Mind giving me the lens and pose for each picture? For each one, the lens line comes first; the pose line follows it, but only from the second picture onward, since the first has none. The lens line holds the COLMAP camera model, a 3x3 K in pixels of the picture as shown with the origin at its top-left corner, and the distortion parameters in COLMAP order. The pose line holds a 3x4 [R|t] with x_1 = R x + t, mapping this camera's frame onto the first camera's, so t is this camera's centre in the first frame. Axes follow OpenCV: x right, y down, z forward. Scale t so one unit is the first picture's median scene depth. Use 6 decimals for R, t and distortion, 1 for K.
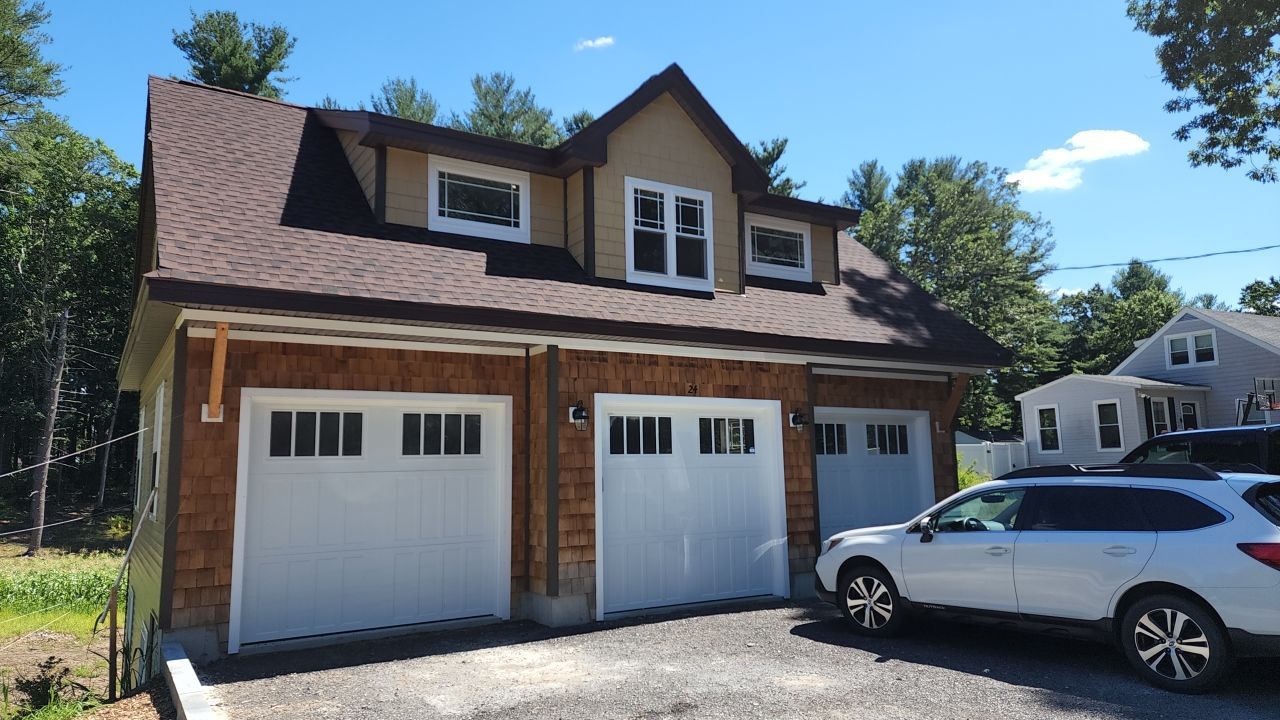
lens RADIAL K [[859.8, 0, 640.4], [0, 859.8, 341.1], [0, 0, 1]] dist [0.074235, -0.033039]
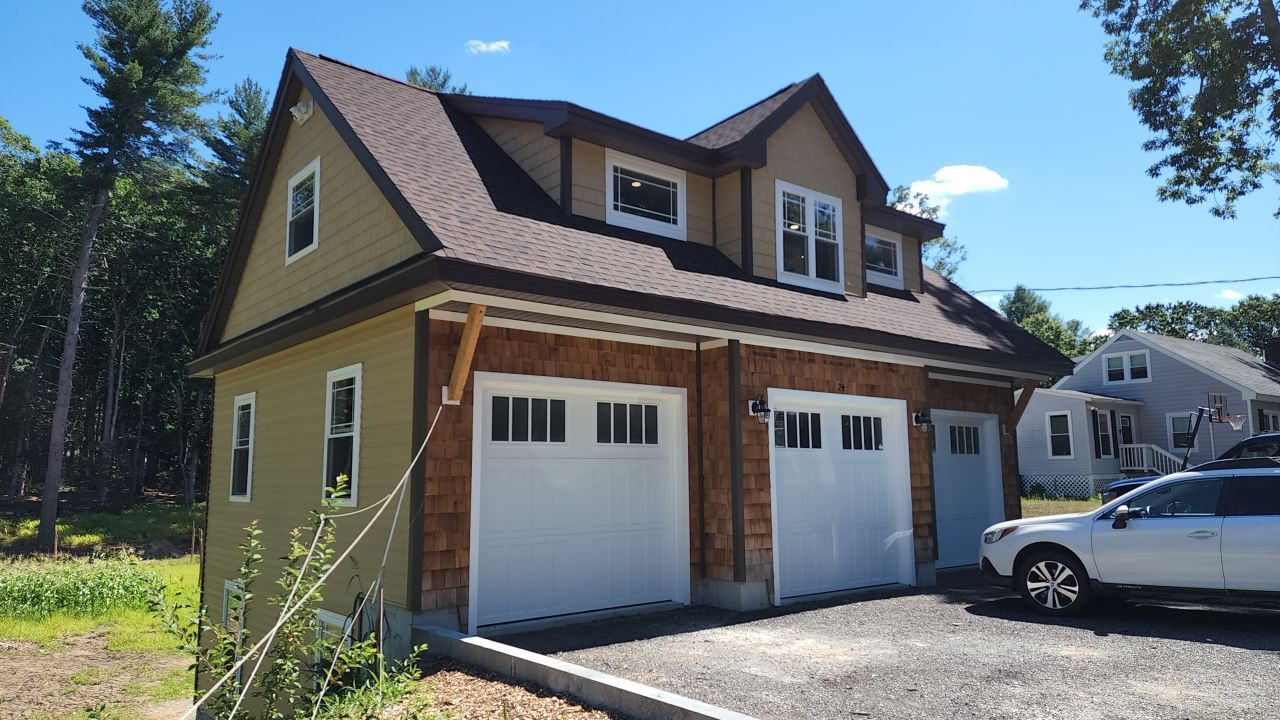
lens RADIAL K [[859.8, 0, 650.3], [0, 859.8, 352.1], [0, 0, 1]] dist [0.074235, -0.033039]
pose [[0.989904, 0.028270, 0.138894, -0.307546], [-0.028527, 0.999593, -0.000140, 0.019893], [-0.138841, -0.003824, 0.990307, -0.006889]]
